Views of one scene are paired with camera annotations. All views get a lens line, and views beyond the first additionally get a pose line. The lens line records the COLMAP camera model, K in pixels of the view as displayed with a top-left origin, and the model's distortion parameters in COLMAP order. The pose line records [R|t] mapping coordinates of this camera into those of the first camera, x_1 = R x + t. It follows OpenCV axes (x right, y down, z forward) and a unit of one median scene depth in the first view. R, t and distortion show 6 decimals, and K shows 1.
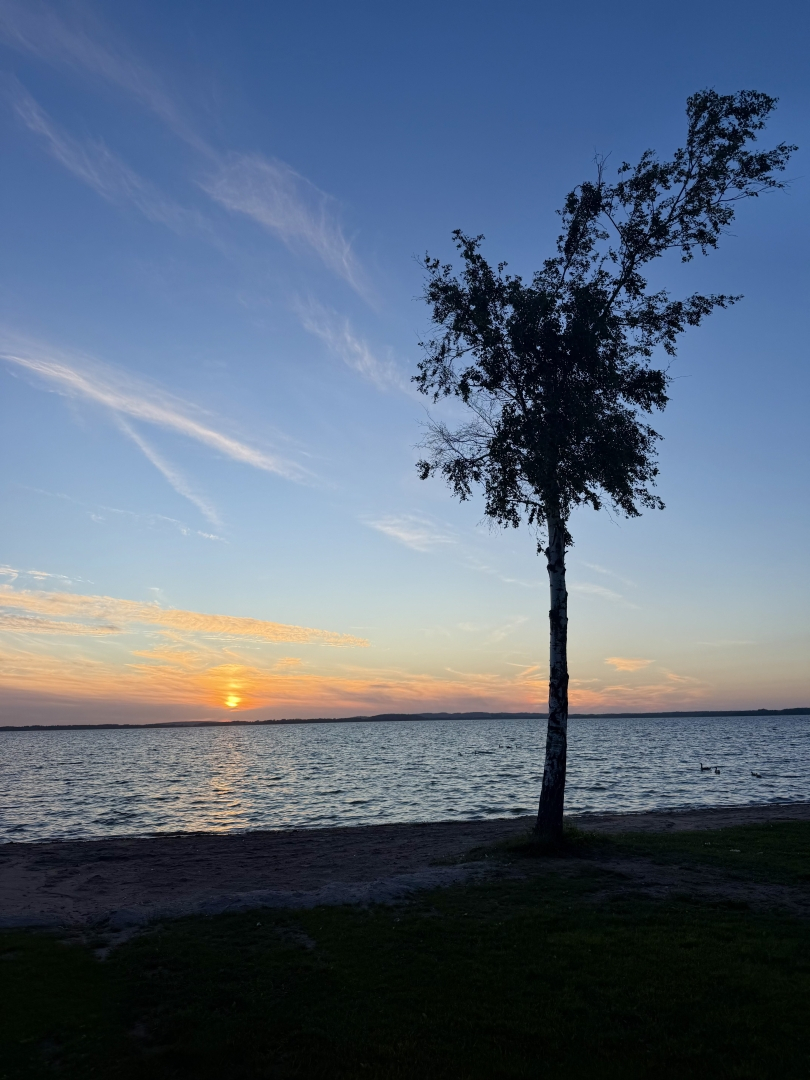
lens RADIAL K [[714.6, 0, 433.0], [0, 714.6, 514.5], [0, 0, 1]] dist [0.080071, -0.024178]
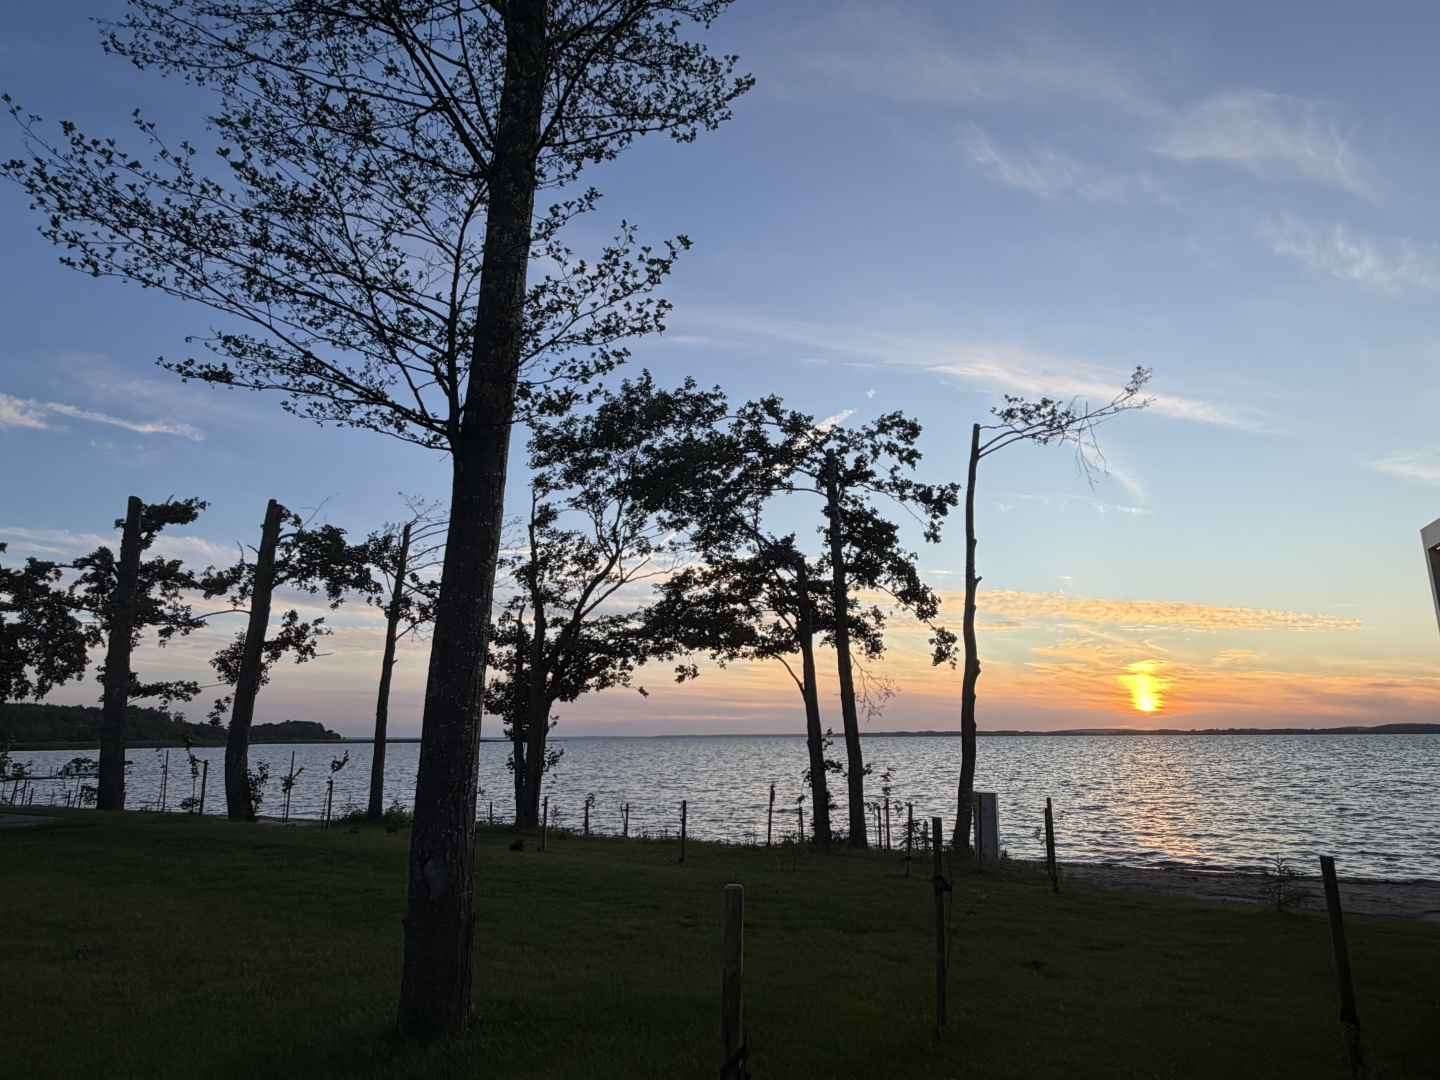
lens RADIAL K [[907.0, 0, 725.8], [0, 907.0, 530.9], [0, 0, 1]] dist [-0.006235, 0.011878]
pose [[0.785535, -0.123977, -0.606271, -0.045376], [0.160091, 0.987086, 0.005577, -0.027430], [0.597751, -0.101440, 0.795238, -0.120324]]
